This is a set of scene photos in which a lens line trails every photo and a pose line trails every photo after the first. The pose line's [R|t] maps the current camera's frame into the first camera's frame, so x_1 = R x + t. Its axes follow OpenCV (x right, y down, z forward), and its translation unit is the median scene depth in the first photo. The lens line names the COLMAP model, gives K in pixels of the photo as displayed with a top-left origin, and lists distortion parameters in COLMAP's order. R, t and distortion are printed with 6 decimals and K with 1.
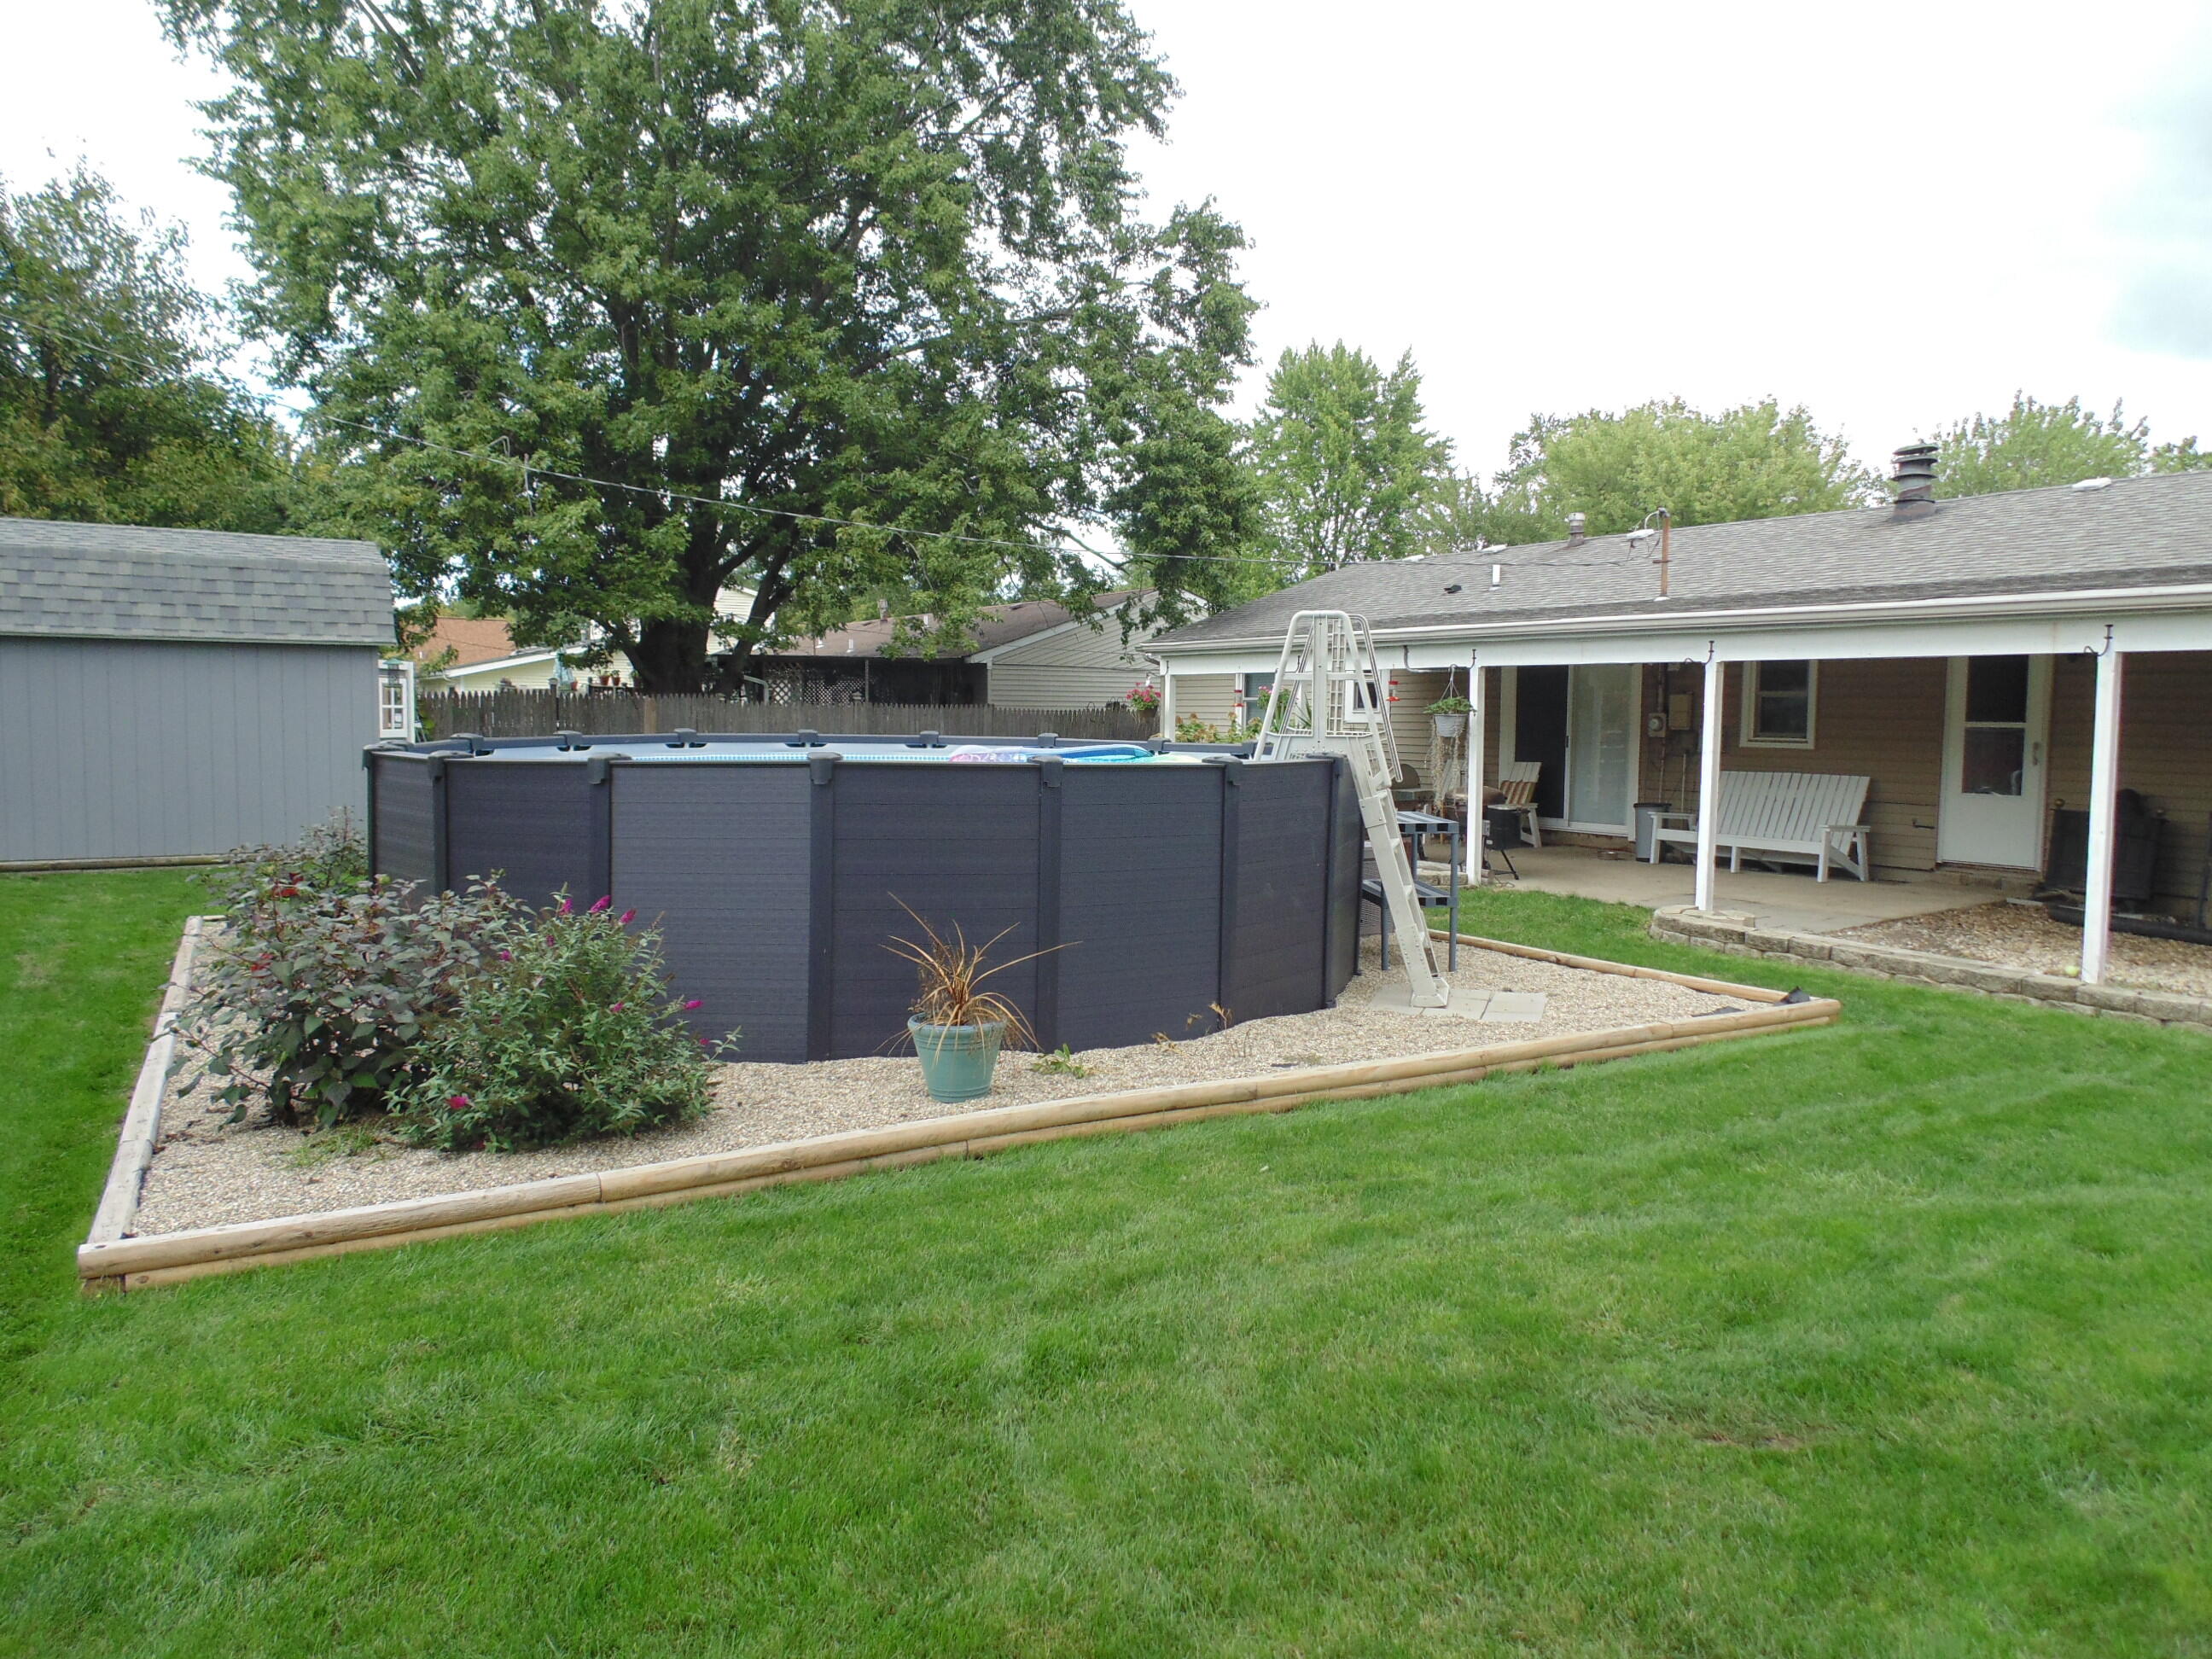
lens RADIAL K [[1470.2, 0, 1099.5], [0, 1470.2, 813.0], [0, 0, 1]] dist [-0.014008, 0.004661]
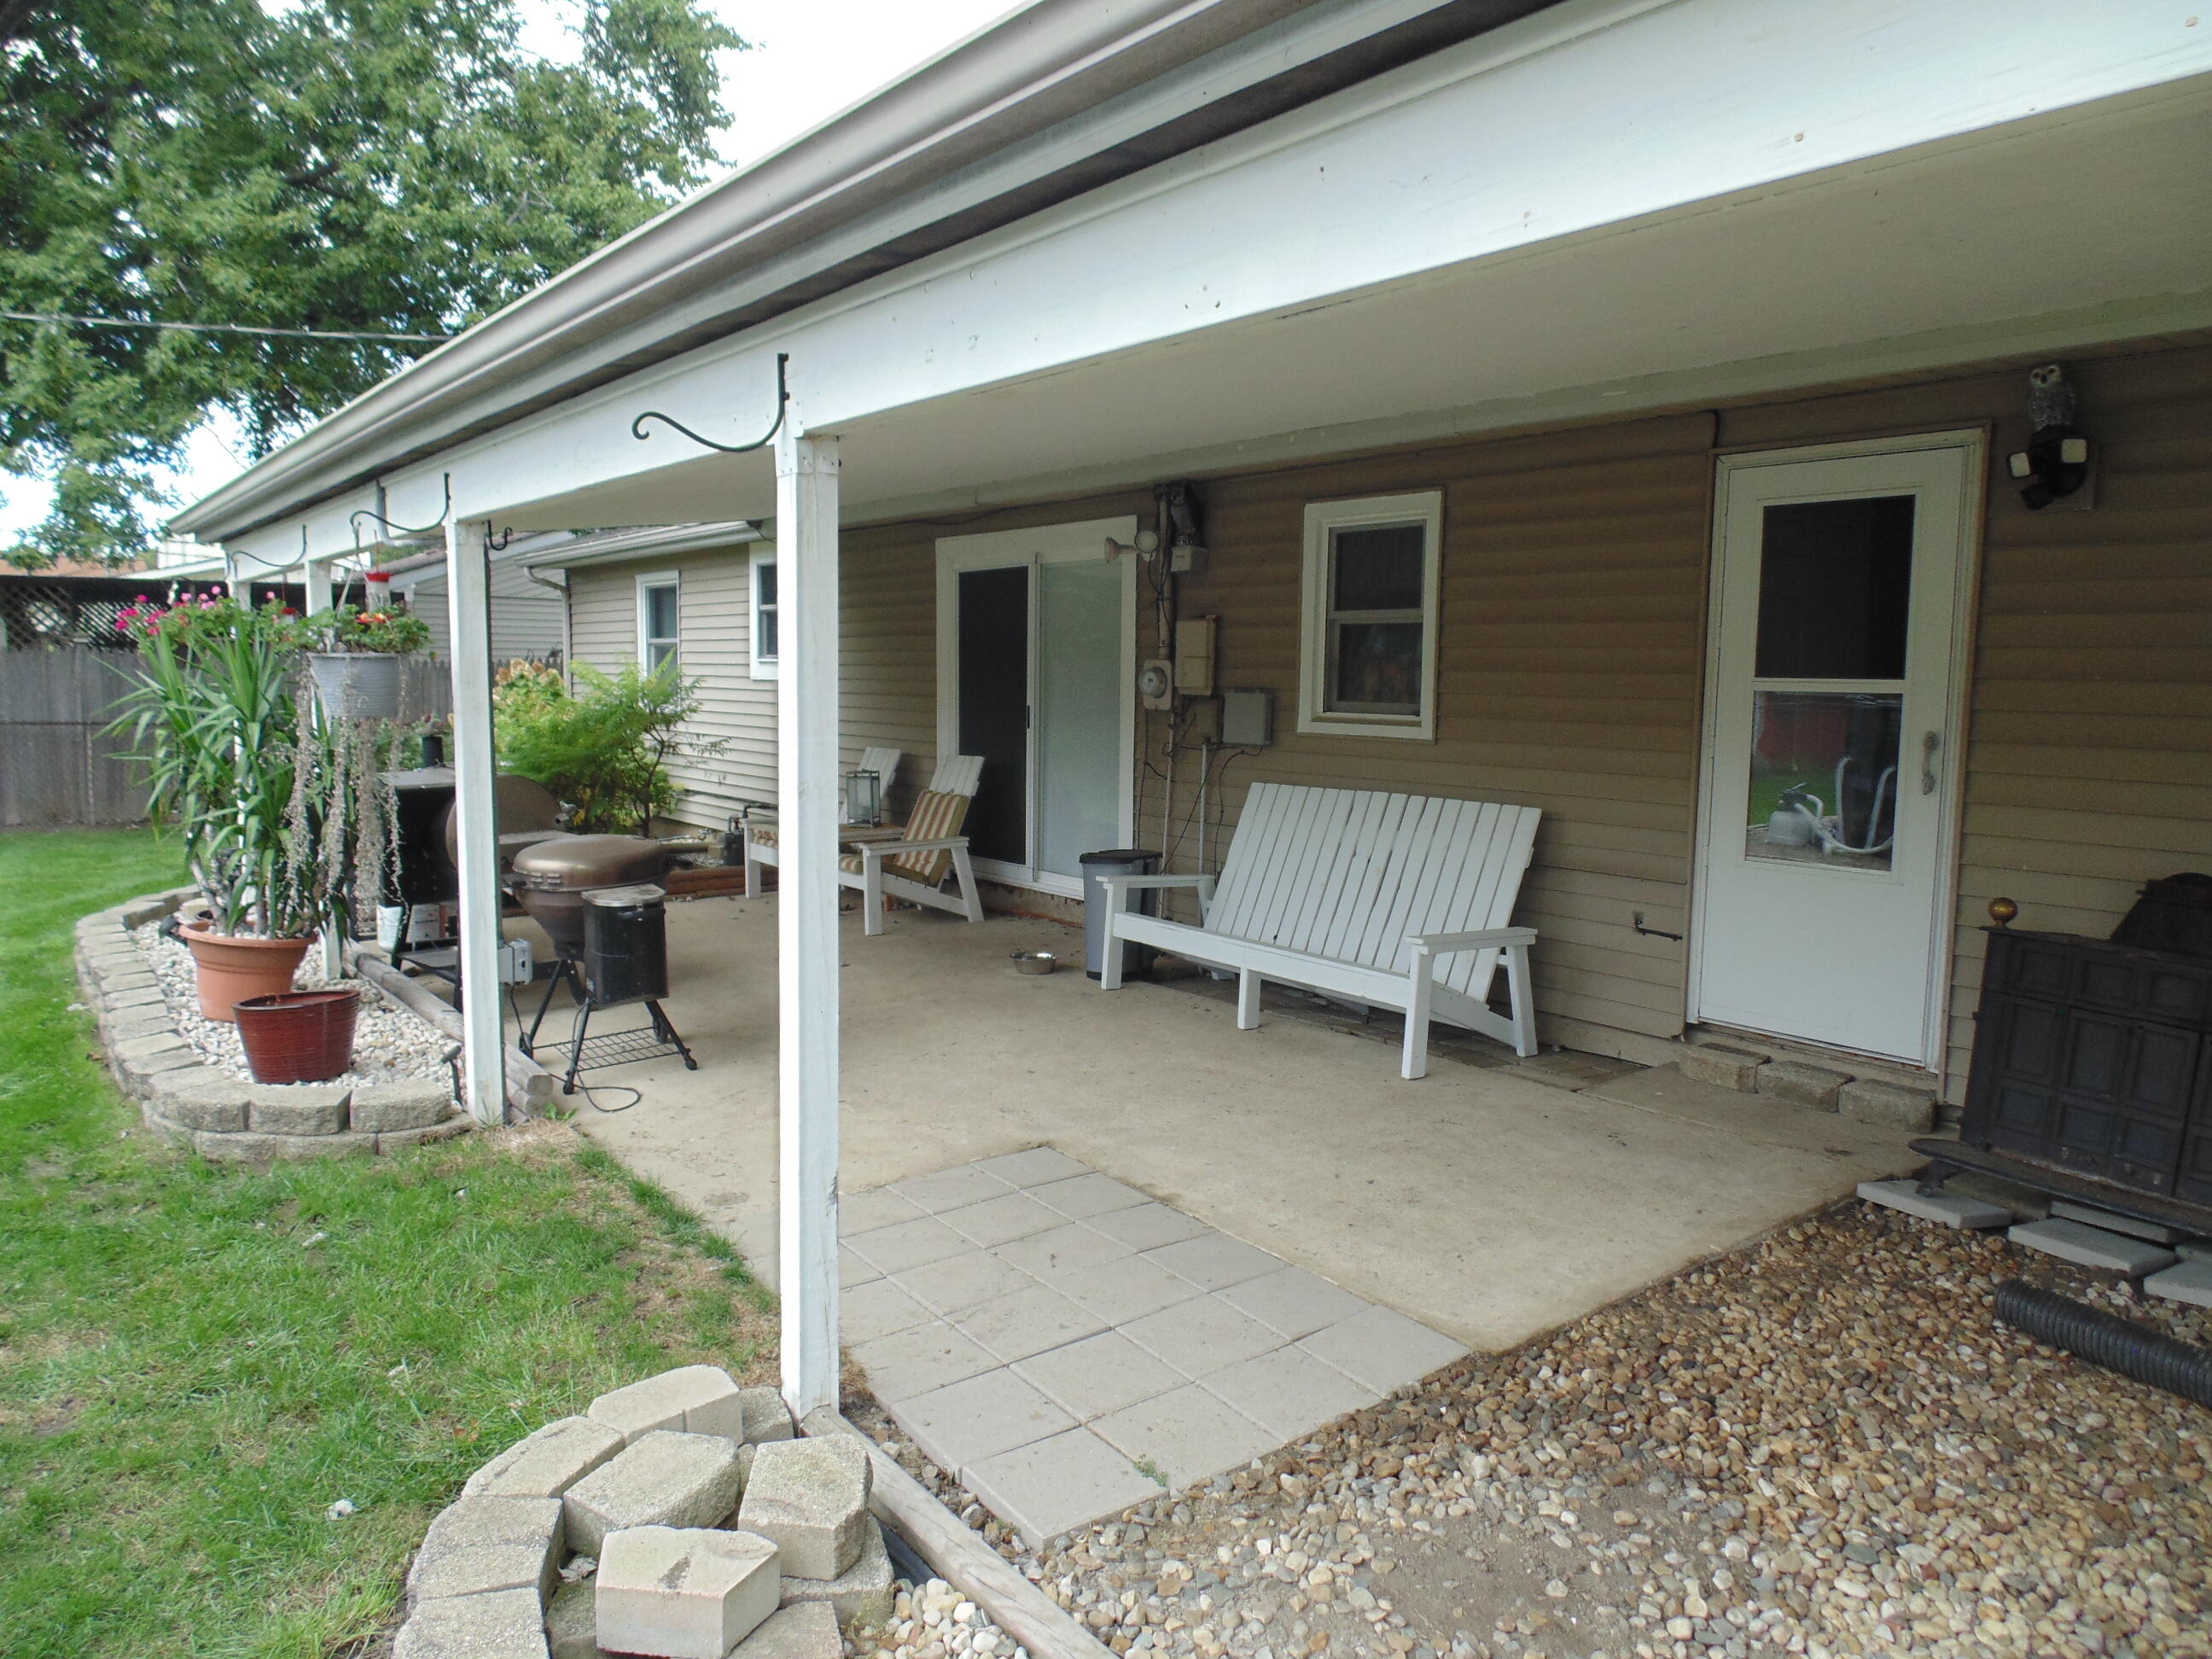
lens RADIAL K [[1470.2, 0, 1099.5], [0, 1470.2, 813.0], [0, 0, 1]] dist [-0.014008, 0.004661]
pose [[0.994356, -0.001399, 0.106083, 0.339317], [-0.001133, 0.999716, 0.023797, -0.032029], [-0.106087, -0.023783, 0.994072, 0.568094]]
